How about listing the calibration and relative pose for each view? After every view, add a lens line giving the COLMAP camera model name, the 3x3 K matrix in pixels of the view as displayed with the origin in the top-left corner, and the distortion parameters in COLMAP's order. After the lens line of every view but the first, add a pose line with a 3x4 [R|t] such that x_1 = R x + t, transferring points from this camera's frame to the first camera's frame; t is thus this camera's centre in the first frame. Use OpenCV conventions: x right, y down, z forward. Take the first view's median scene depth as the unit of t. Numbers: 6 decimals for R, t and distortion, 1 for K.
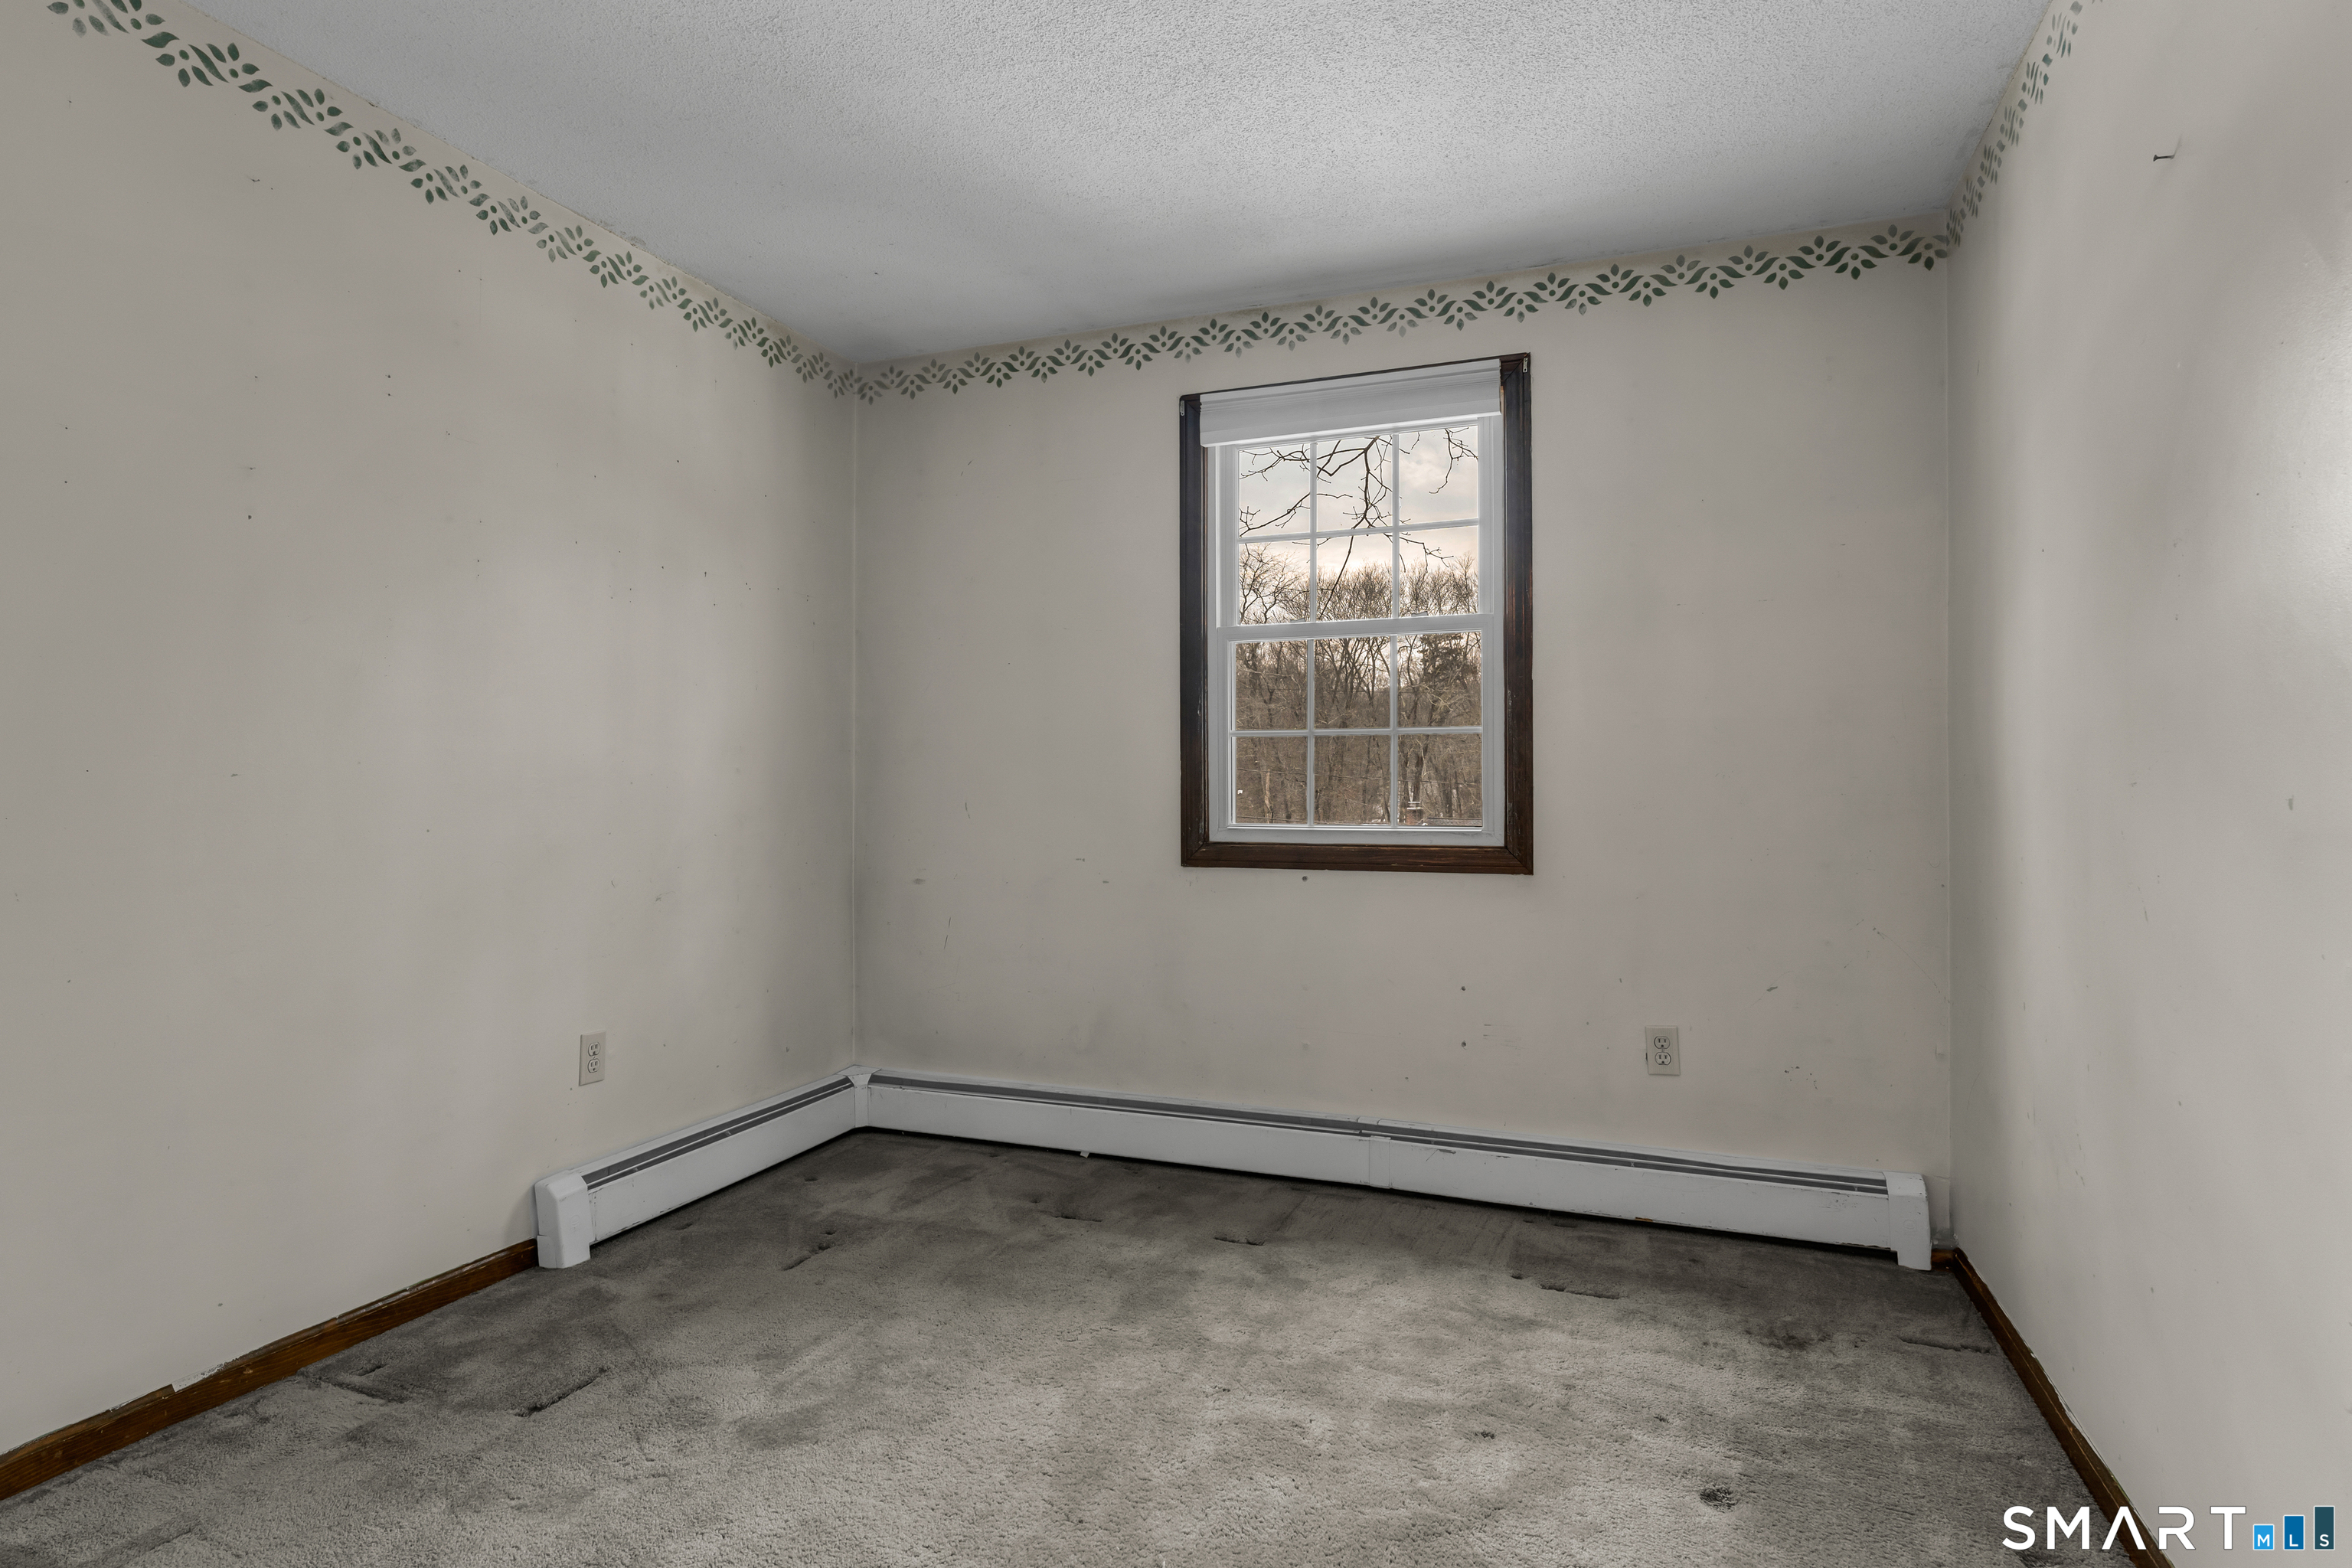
lens RADIAL K [[1158.3, 0, 1173.4], [0, 1158.3, 793.5], [0, 0, 1]] dist [-0.002052, 0.000231]
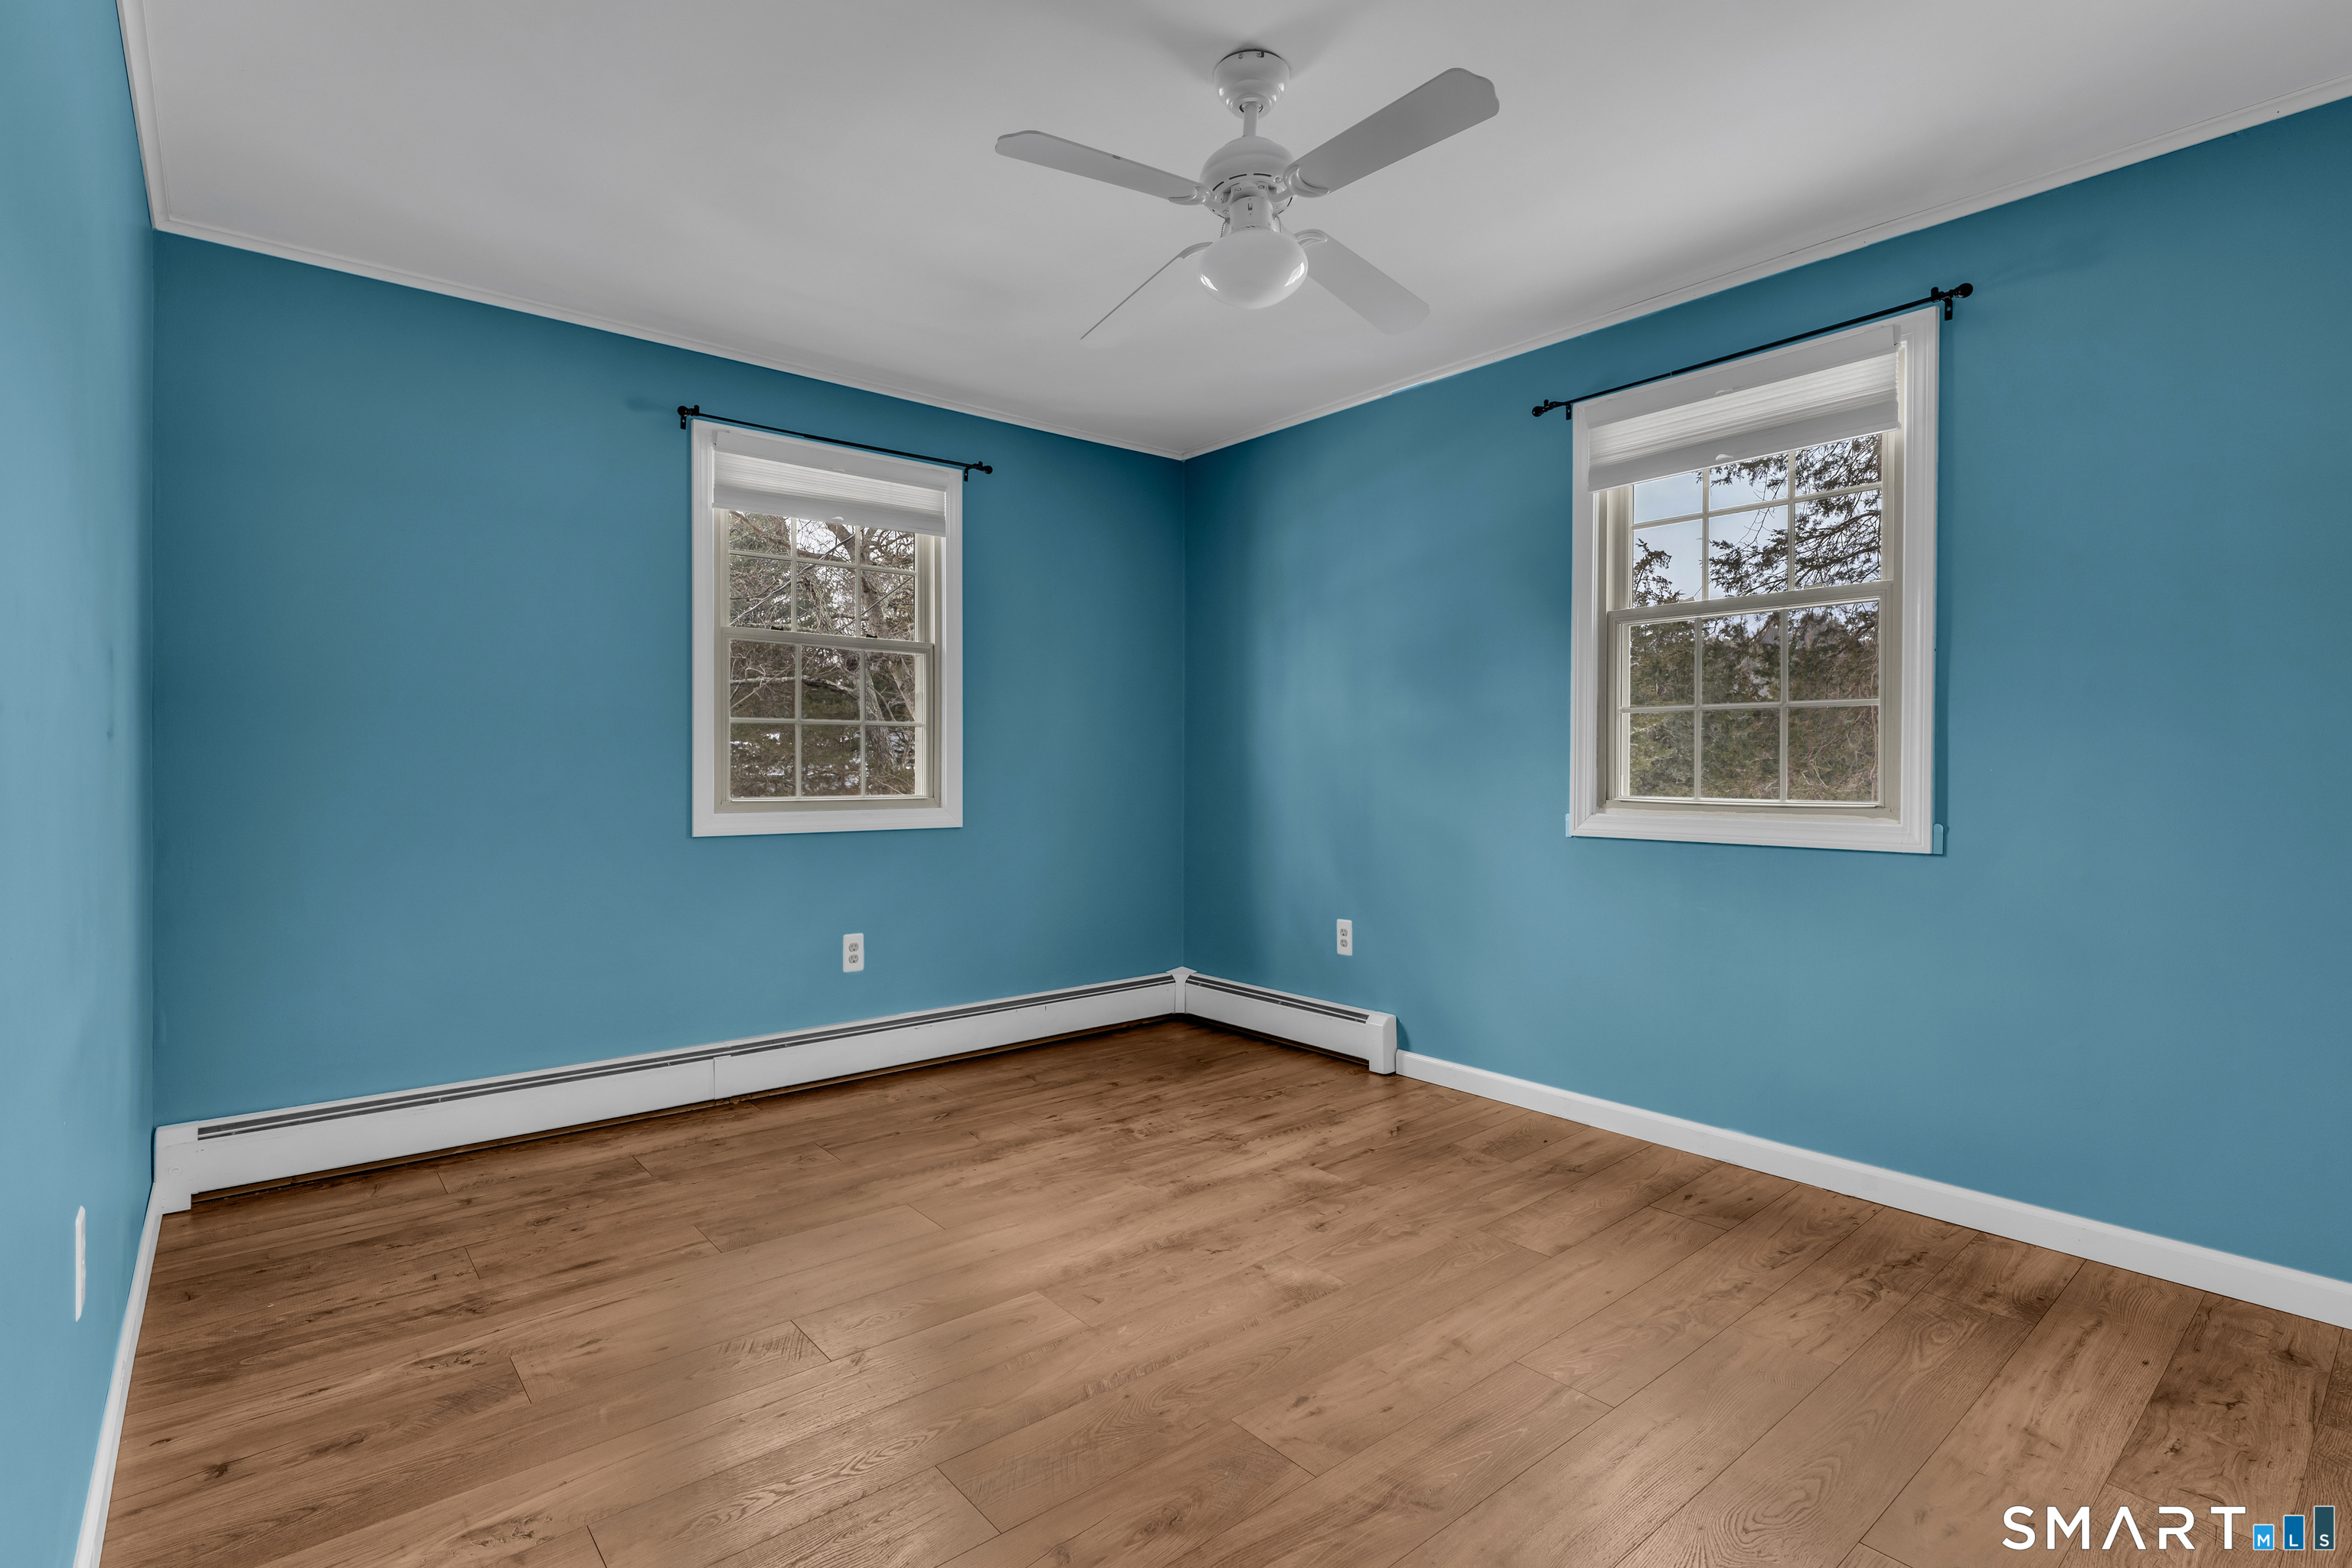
lens RADIAL K [[1158.3, 0, 1173.4], [0, 1158.3, 793.5], [0, 0, 1]] dist [-0.002052, 0.000231]
pose [[0.861794, 0.021958, -0.506782, 0.246774], [-0.010486, 0.999620, 0.025481, 0.000781], [0.507150, -0.016645, 0.861697, -0.095940]]
